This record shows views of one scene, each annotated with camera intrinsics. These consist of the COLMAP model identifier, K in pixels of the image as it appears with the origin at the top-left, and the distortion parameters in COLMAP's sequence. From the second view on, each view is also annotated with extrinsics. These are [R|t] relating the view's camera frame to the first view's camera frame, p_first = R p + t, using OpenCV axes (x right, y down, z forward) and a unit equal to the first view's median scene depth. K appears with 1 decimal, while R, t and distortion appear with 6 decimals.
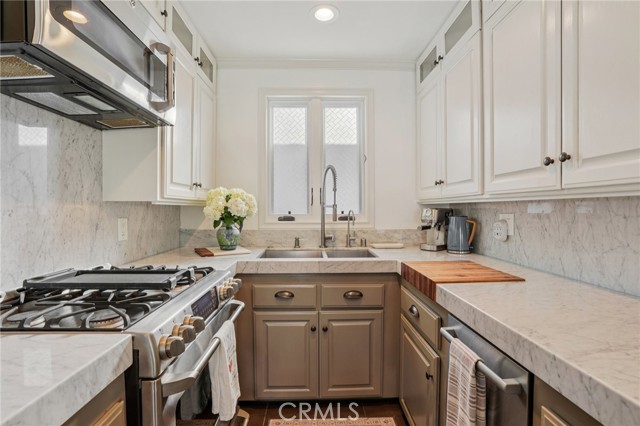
lens RADIAL K [[299.6, 0, 318.5], [0, 299.6, 213.9], [0, 0, 1]] dist [-0.064183, 0.022540]
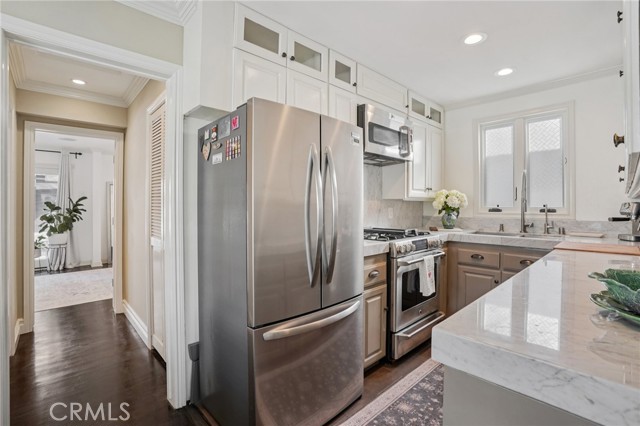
lens RADIAL K [[299.6, 0, 314.1], [0, 299.6, 207.8], [0, 0, 1]] dist [-0.064183, 0.022540]
pose [[0.649217, 0.008359, -0.760558, 0.439297], [-0.015140, 0.999884, -0.001934, 0.023426], [0.760453, 0.012770, 0.649268, -0.587226]]
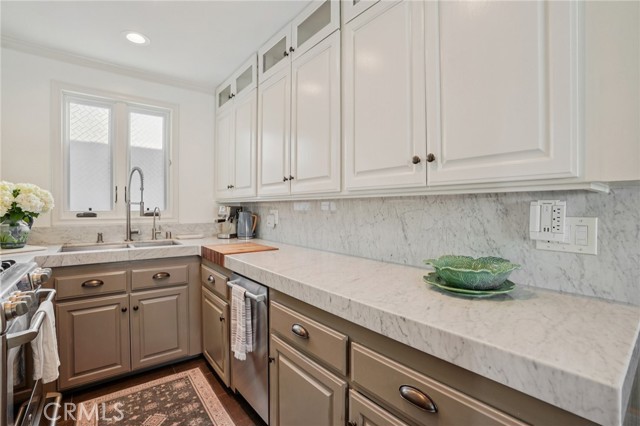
lens RADIAL K [[299.6, 0, 324.0], [0, 299.6, 211.1], [0, 0, 1]] dist [-0.064183, 0.022540]
pose [[0.795392, -0.001216, 0.606094, -0.071385], [0.005820, 0.999967, -0.005631, 0.014447], [-0.606067, 0.008007, 0.795373, -0.314904]]
